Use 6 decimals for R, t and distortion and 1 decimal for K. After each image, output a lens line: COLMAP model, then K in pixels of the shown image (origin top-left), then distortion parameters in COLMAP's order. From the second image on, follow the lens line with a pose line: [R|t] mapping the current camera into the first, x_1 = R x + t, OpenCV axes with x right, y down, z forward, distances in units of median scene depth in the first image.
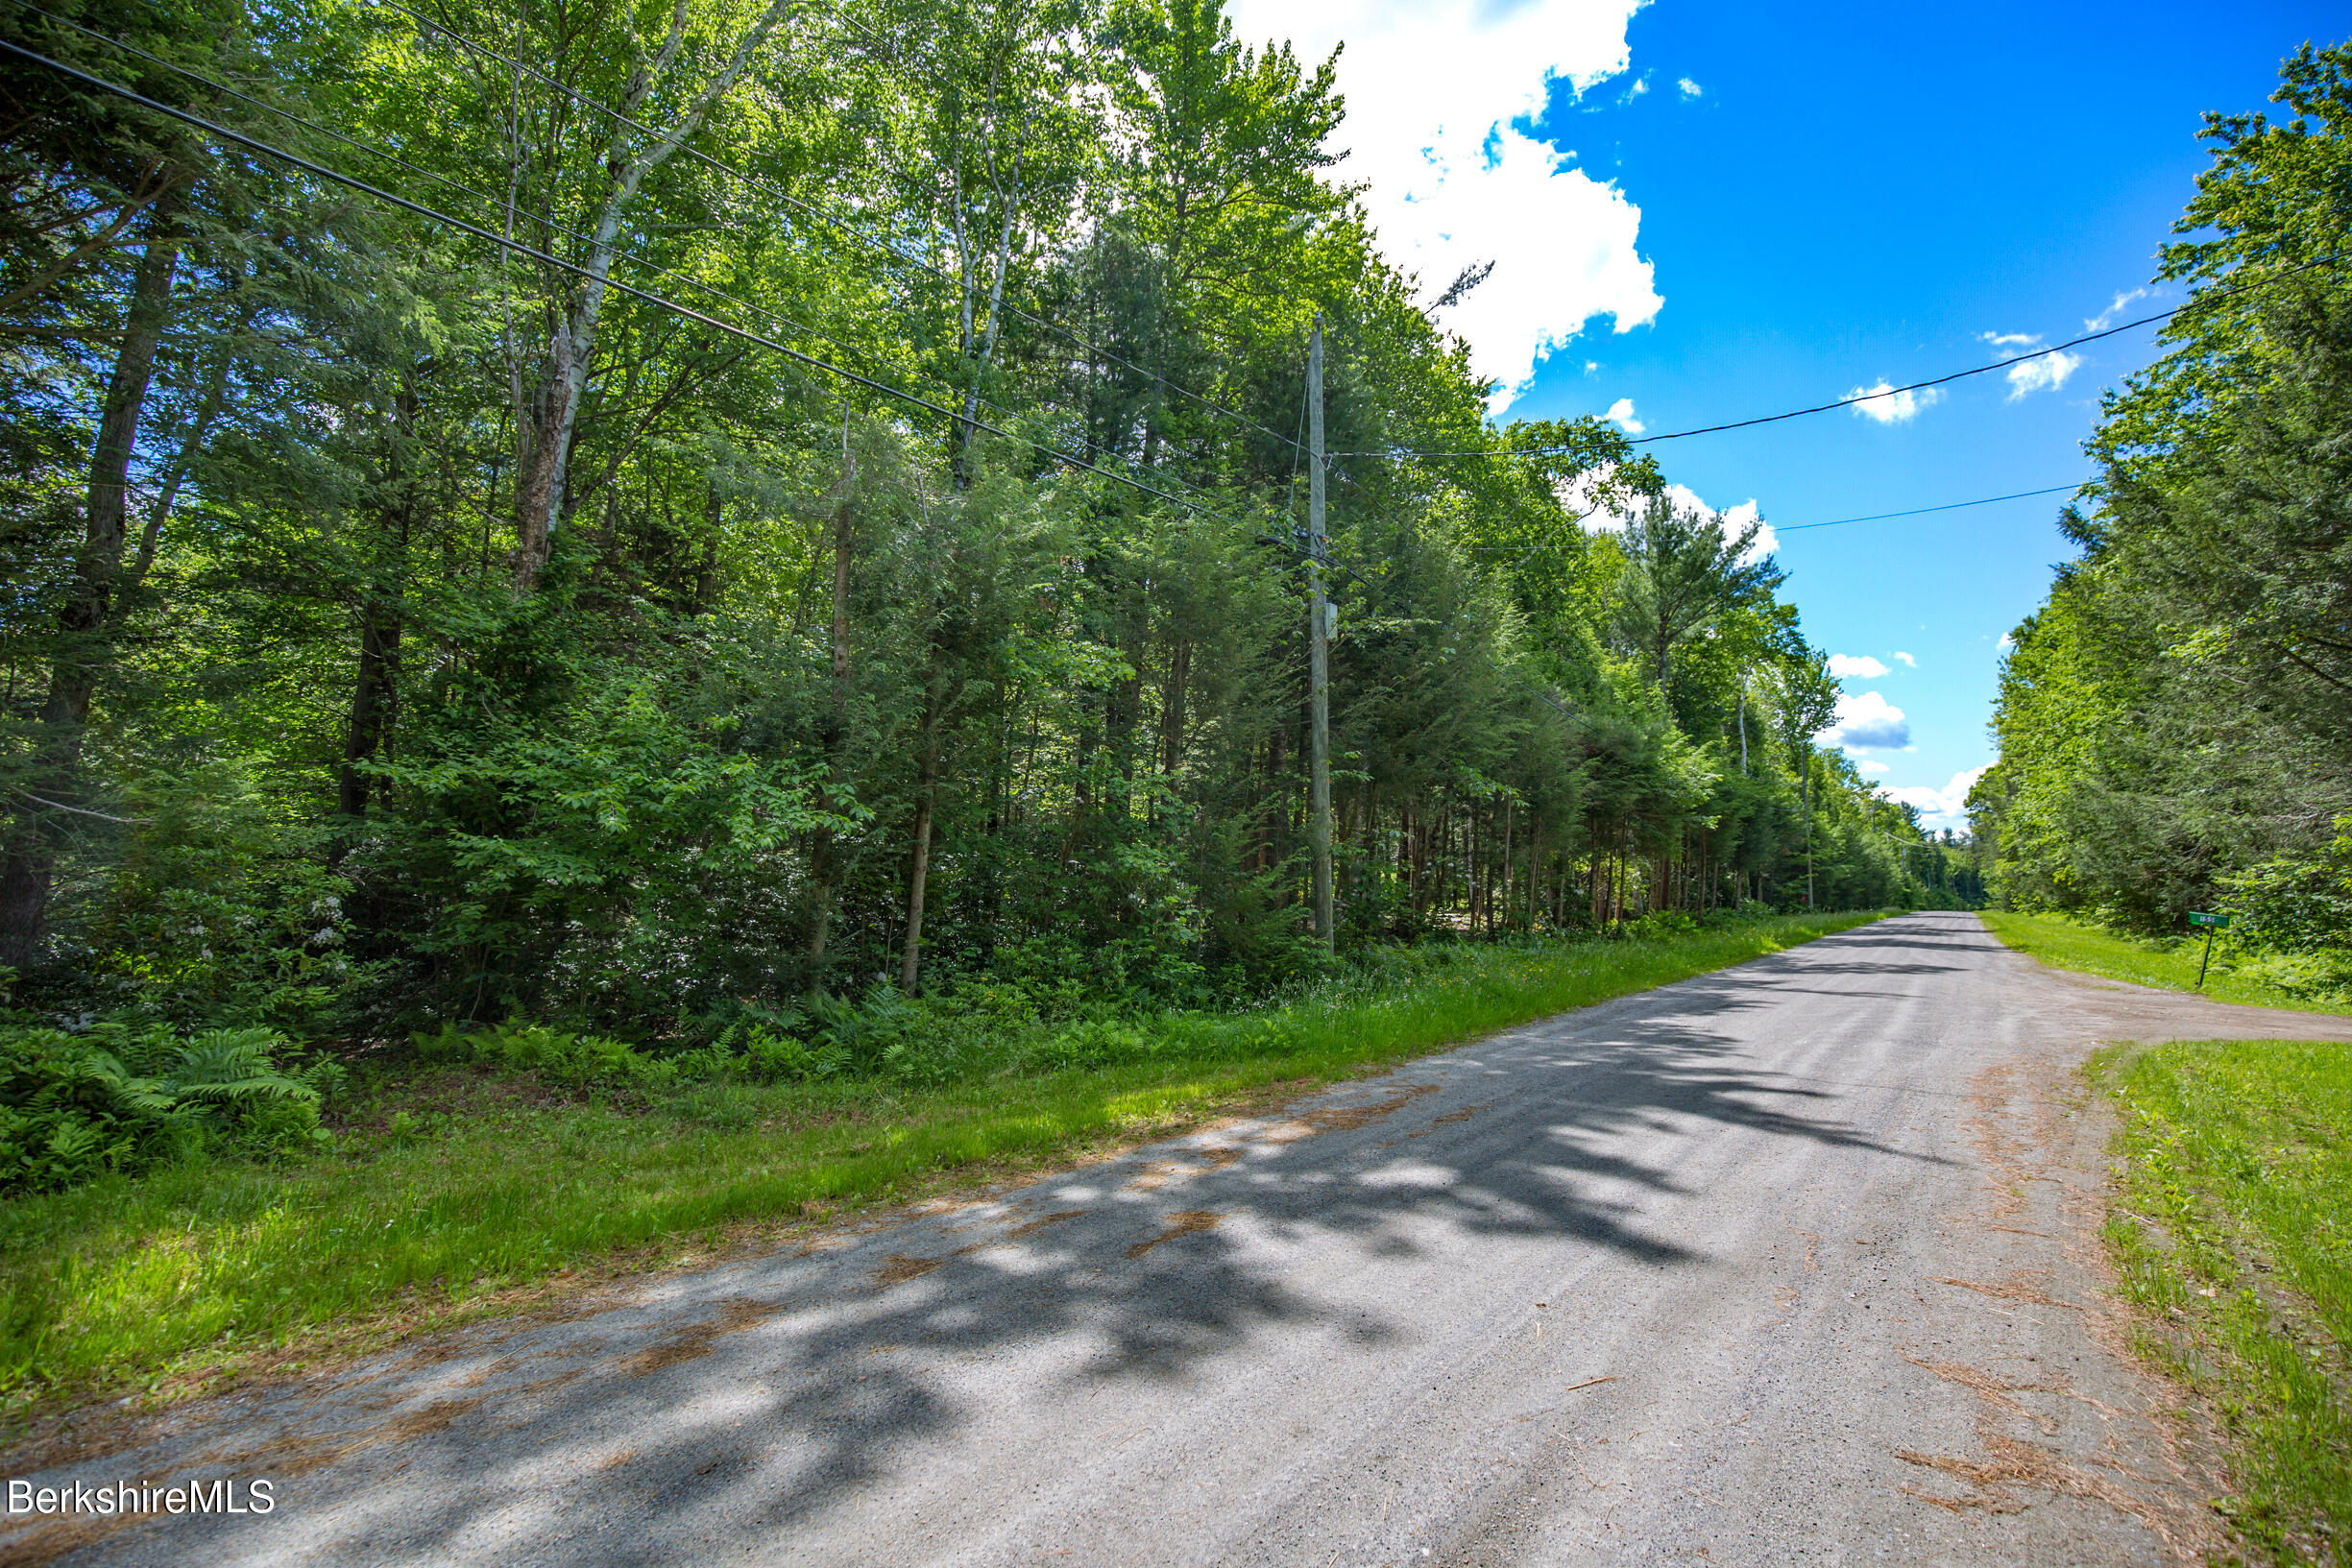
lens RADIAL K [[1103.9, 0, 1176.0], [0, 1103.9, 784.0], [0, 0, 1]] dist [-0.022680, 0.001175]
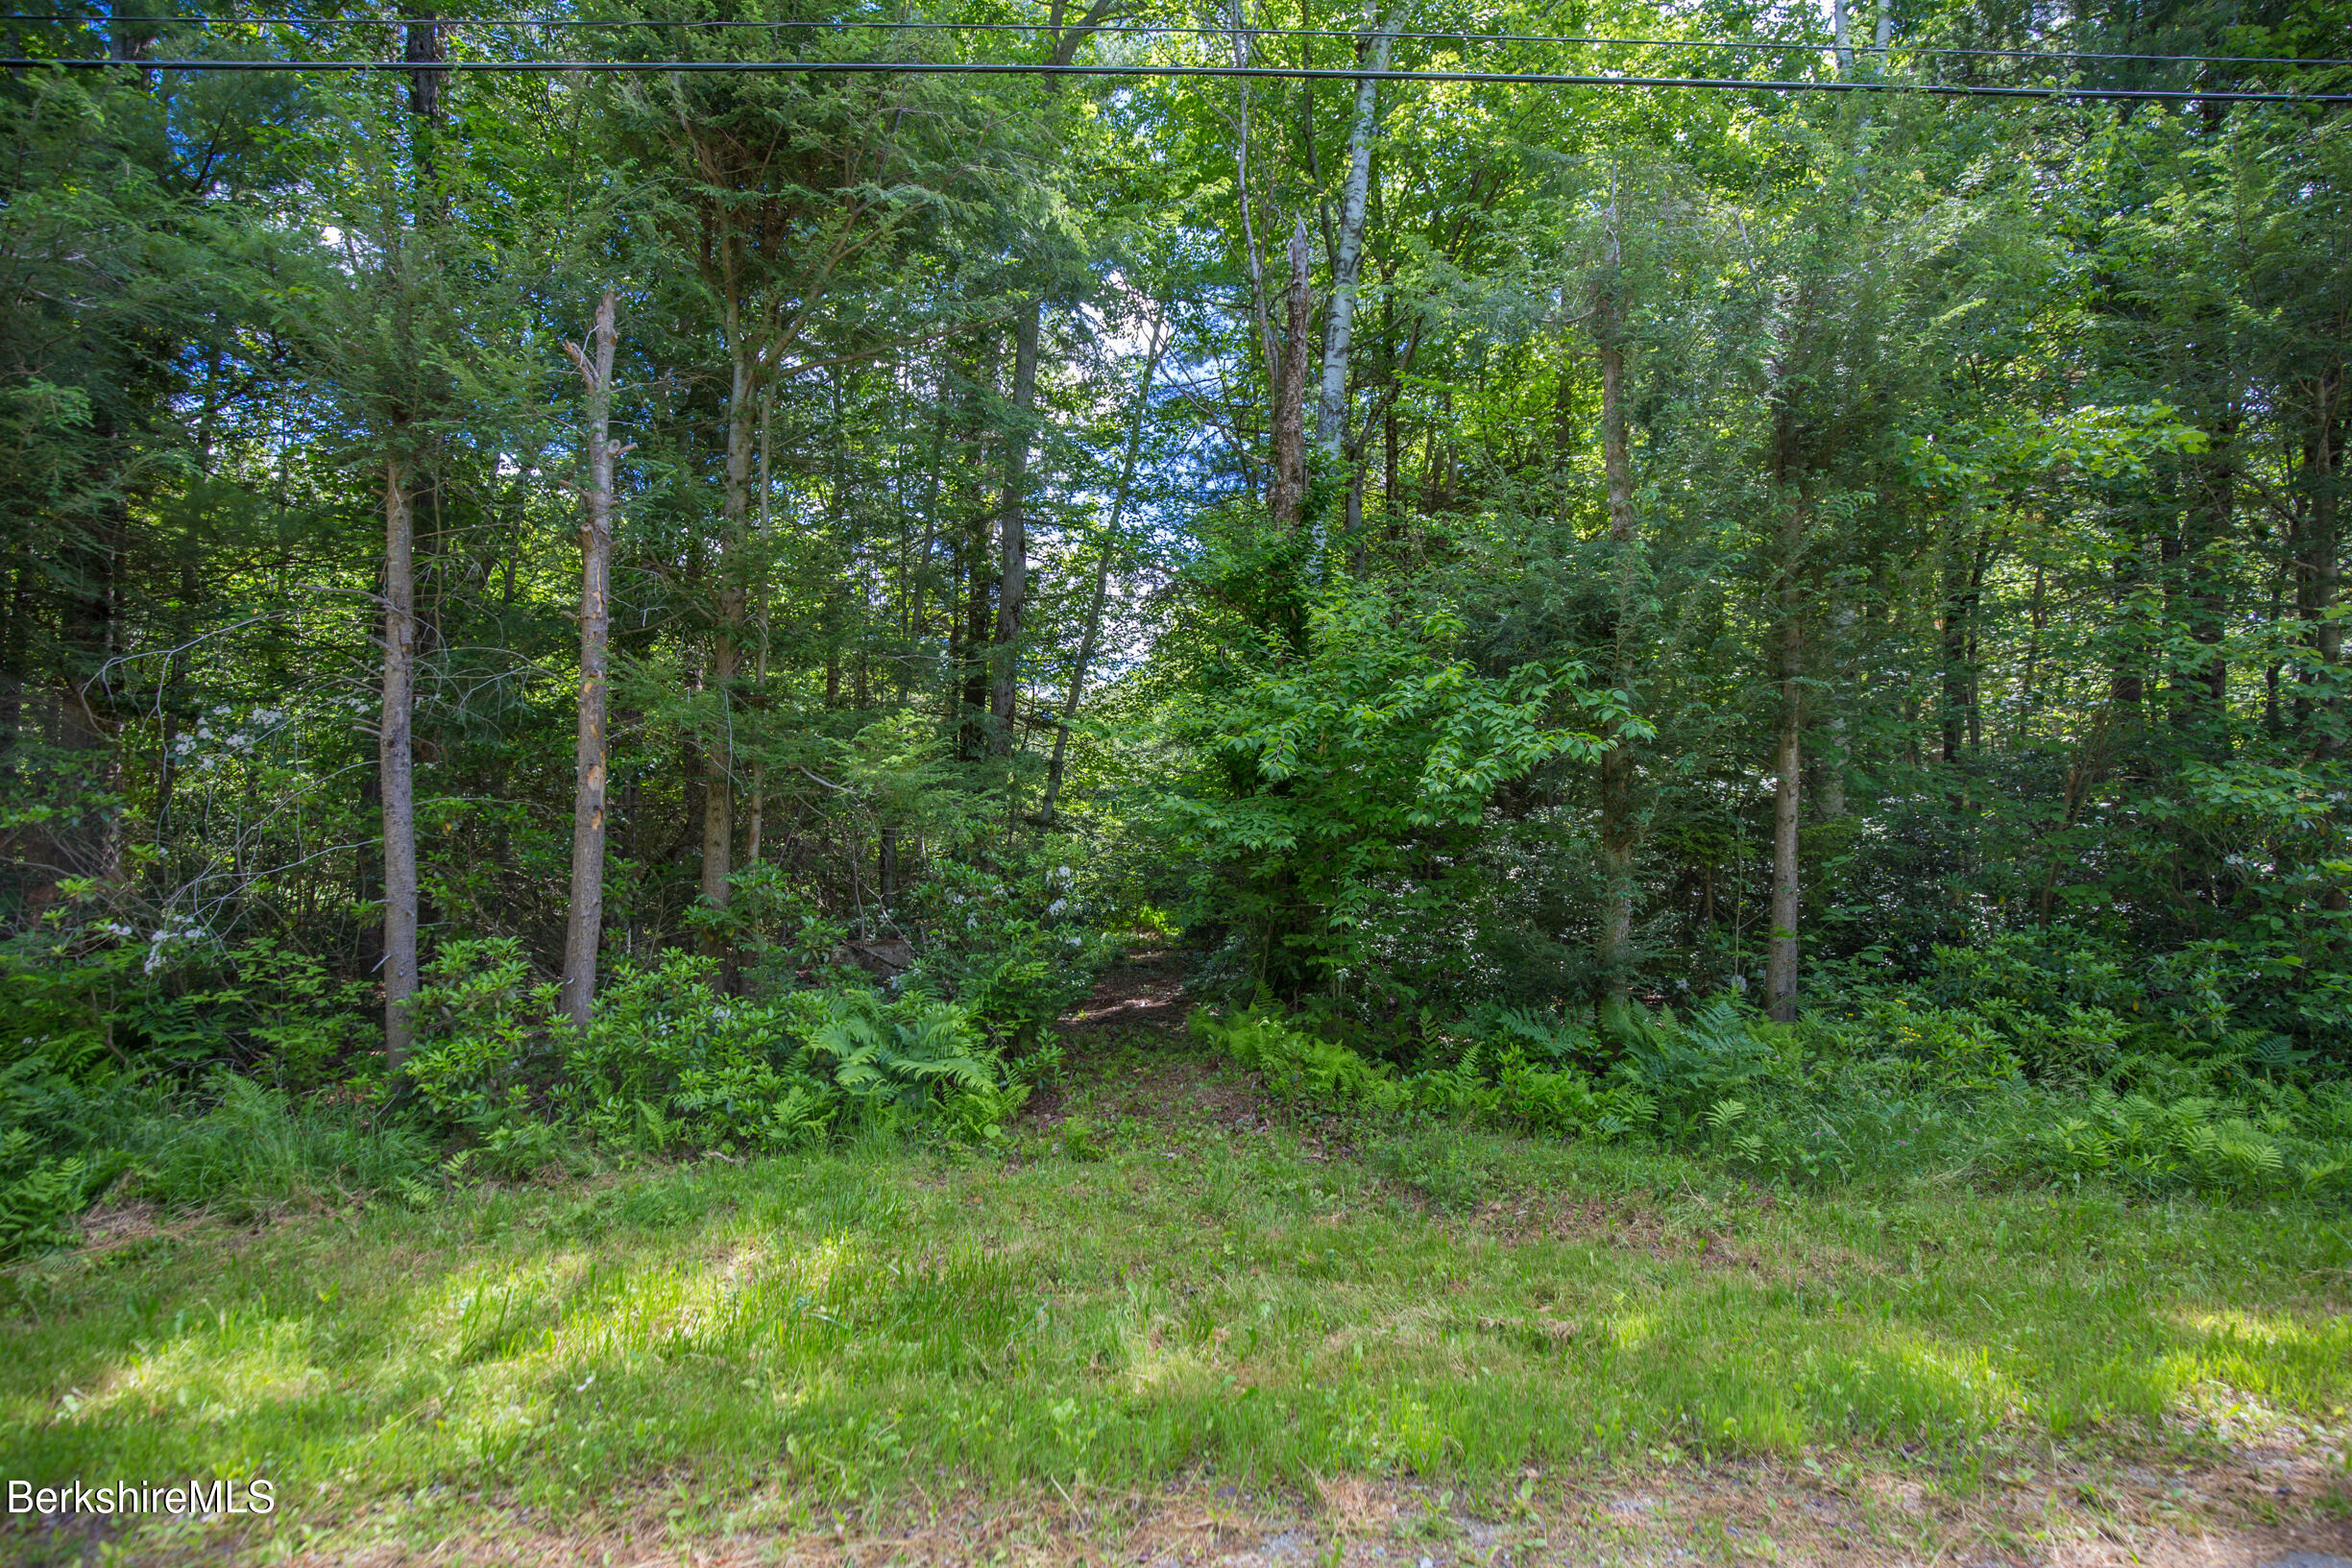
lens RADIAL K [[1103.9, 0, 1176.0], [0, 1103.9, 784.0], [0, 0, 1]] dist [-0.022680, 0.001175]
pose [[0.682075, -0.056636, -0.729085, -0.006760], [0.075397, 0.997130, -0.006922, 0.036188], [0.727385, -0.050249, 0.684388, 0.325520]]
